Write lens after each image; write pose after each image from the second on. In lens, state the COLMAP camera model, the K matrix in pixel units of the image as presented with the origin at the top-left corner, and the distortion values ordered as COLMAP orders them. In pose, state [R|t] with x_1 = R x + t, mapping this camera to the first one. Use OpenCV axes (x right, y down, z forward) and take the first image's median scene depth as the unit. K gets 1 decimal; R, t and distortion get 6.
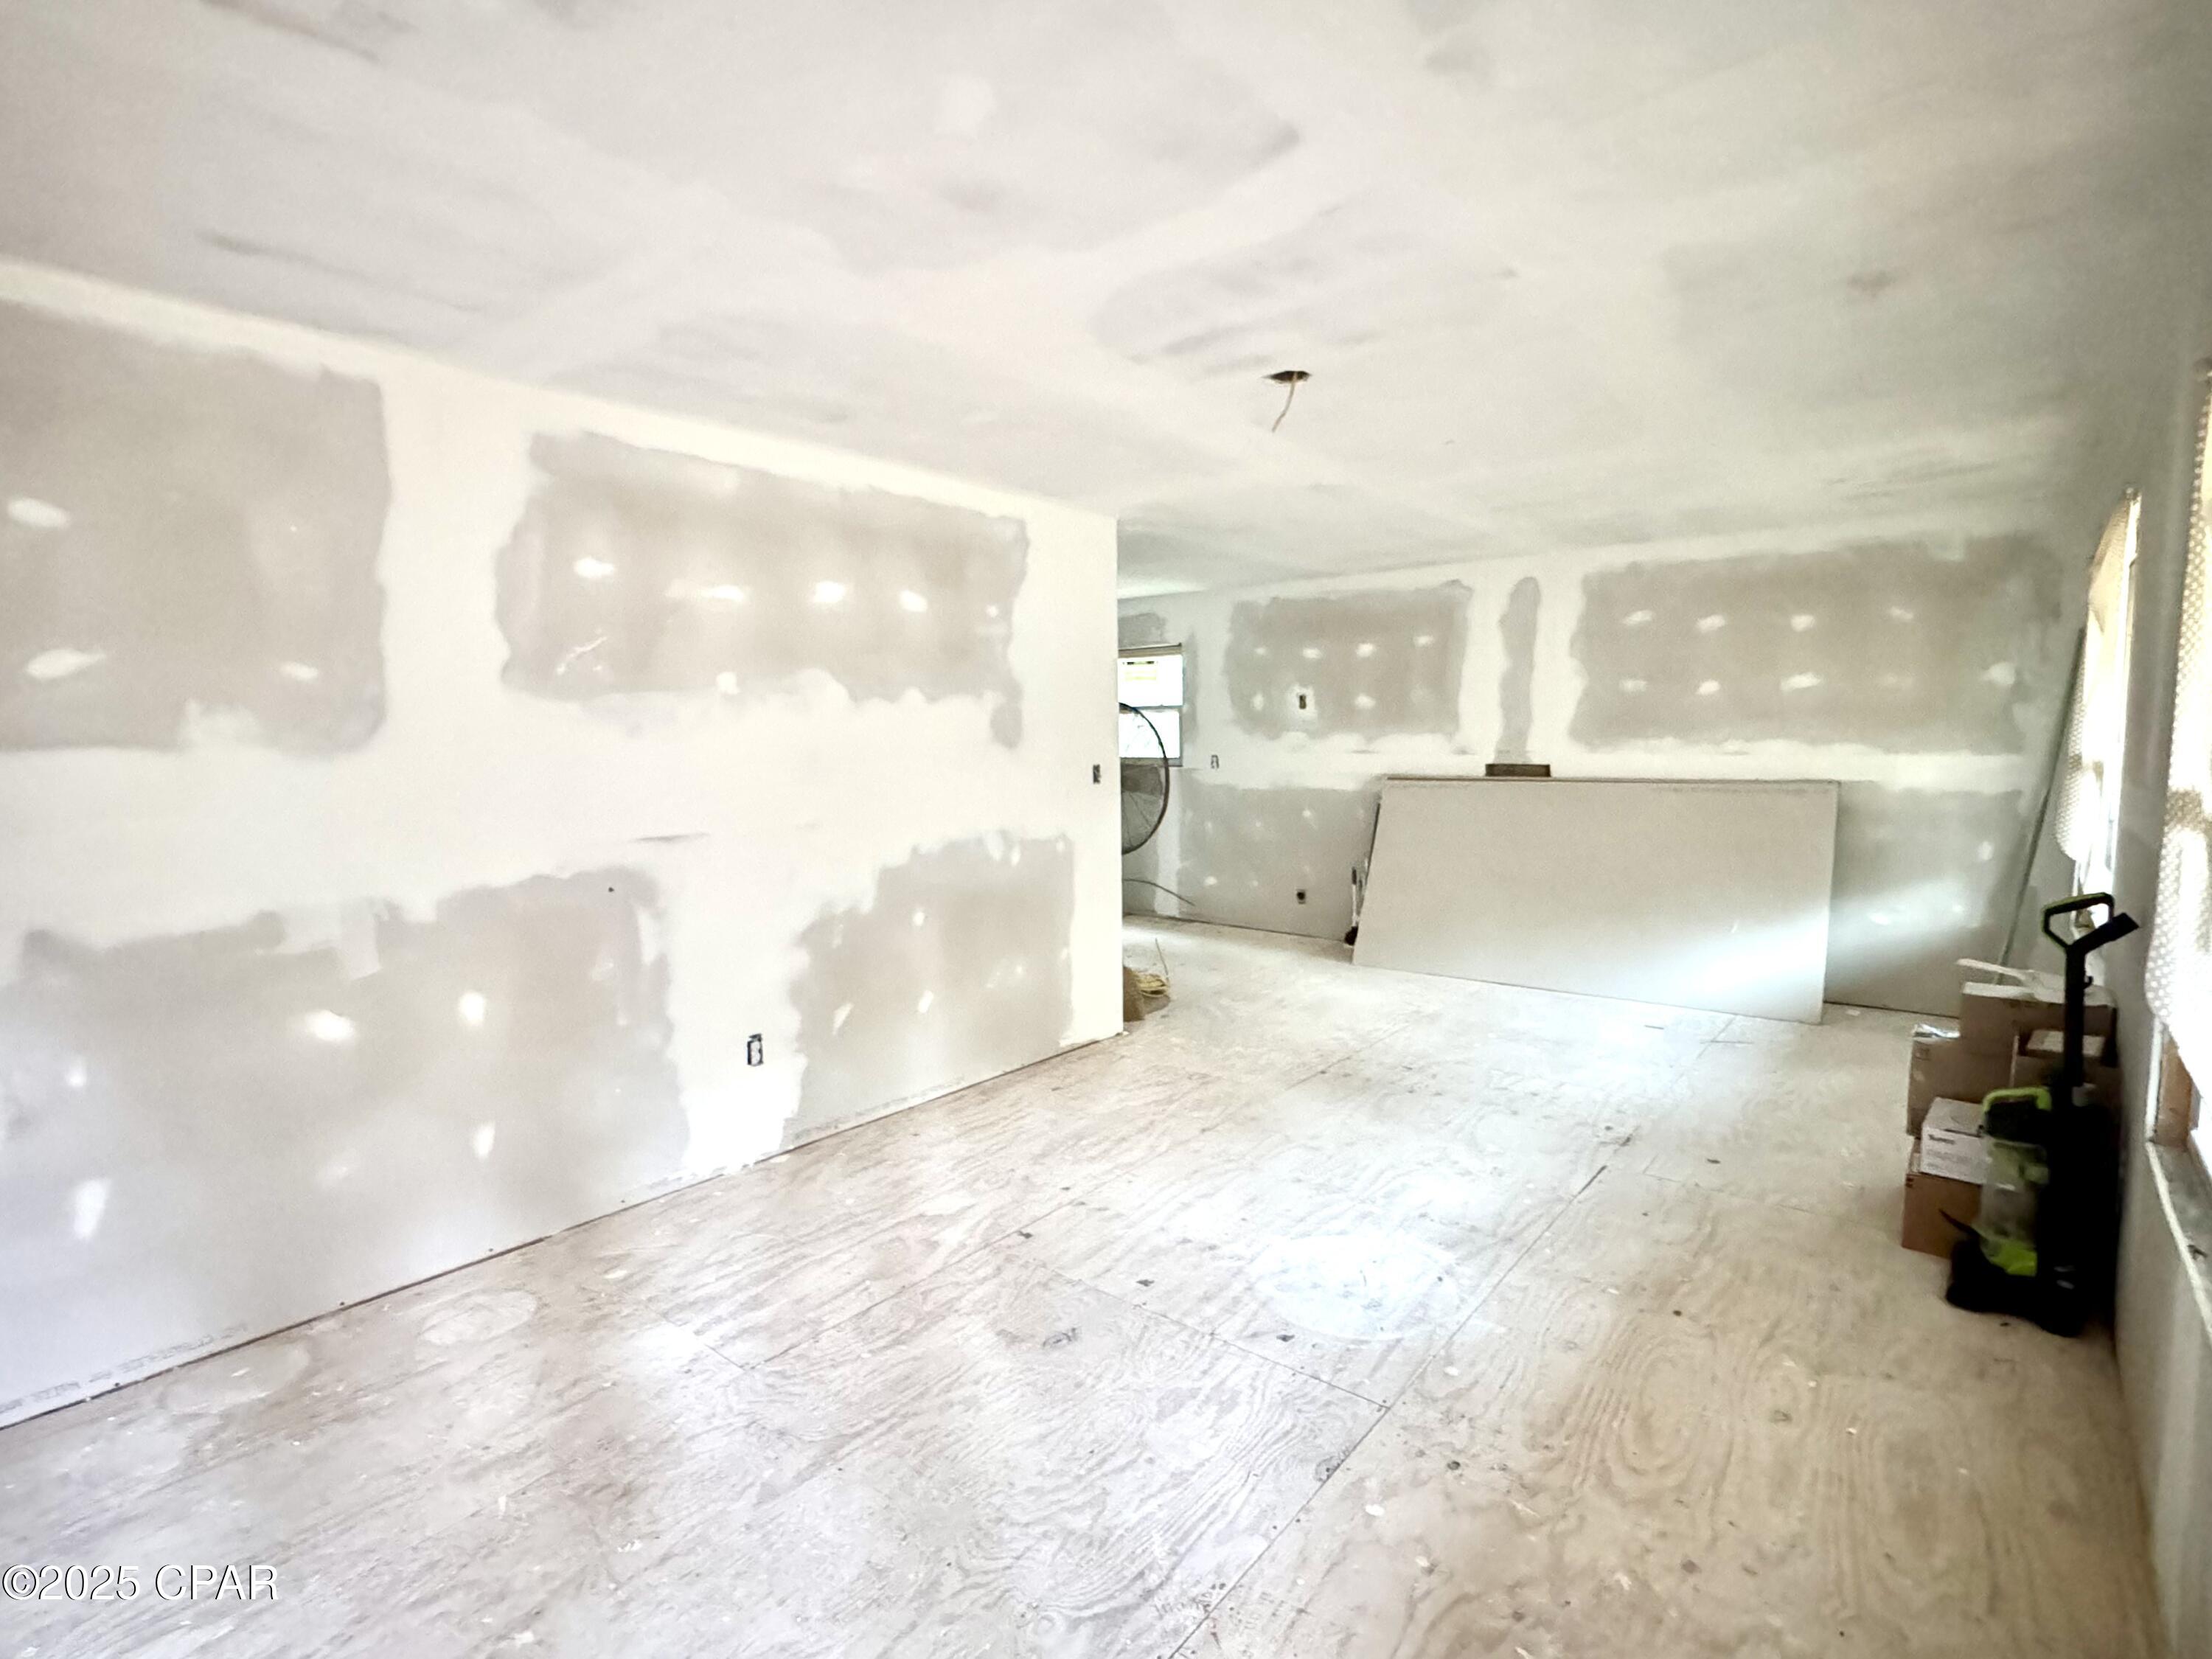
lens RADIAL K [[1083.7, 0, 1104.6], [0, 1083.7, 828.7], [0, 0, 1]] dist [0.001446, 0.000045]
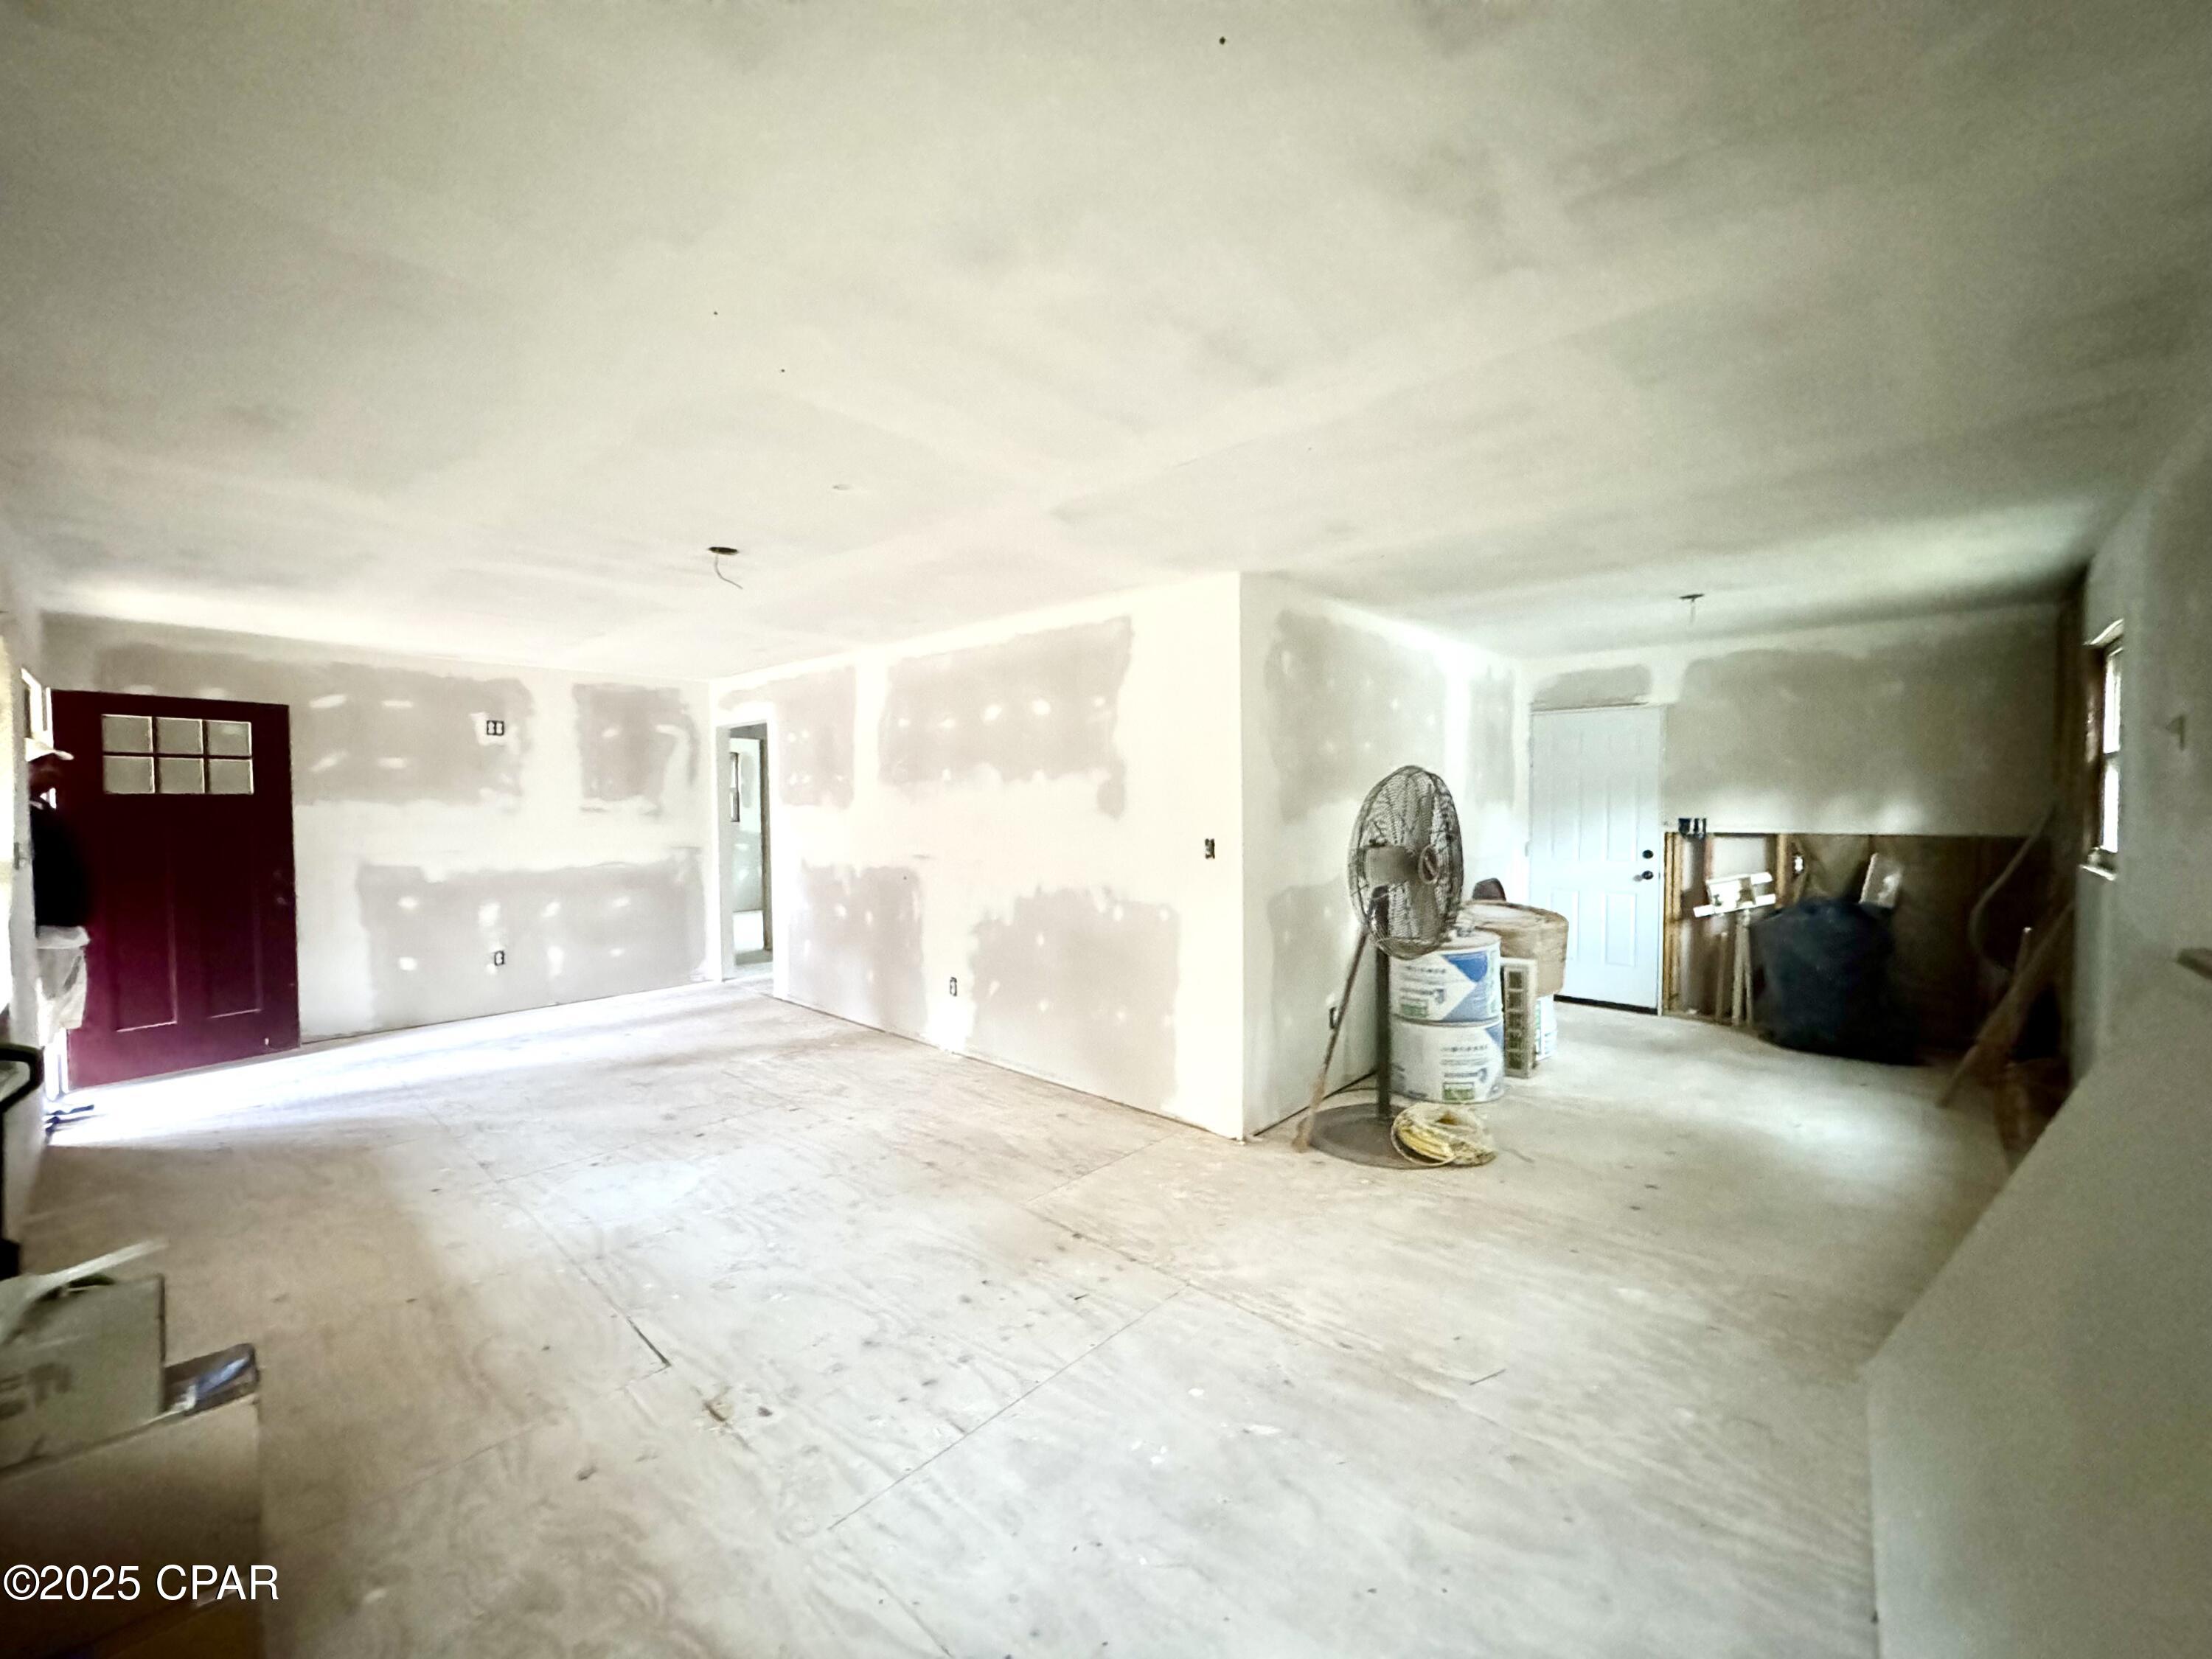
lens RADIAL K [[884.3, 0, 1105.3], [0, 884.3, 826.2], [0, 0, 1]] dist [0.001894, -0.000072]
pose [[-0.054279, 0.045442, -0.997491, 0.943329], [-0.083024, 0.995299, 0.049860, -0.123746], [0.995068, 0.085523, -0.050251, 1.157386]]
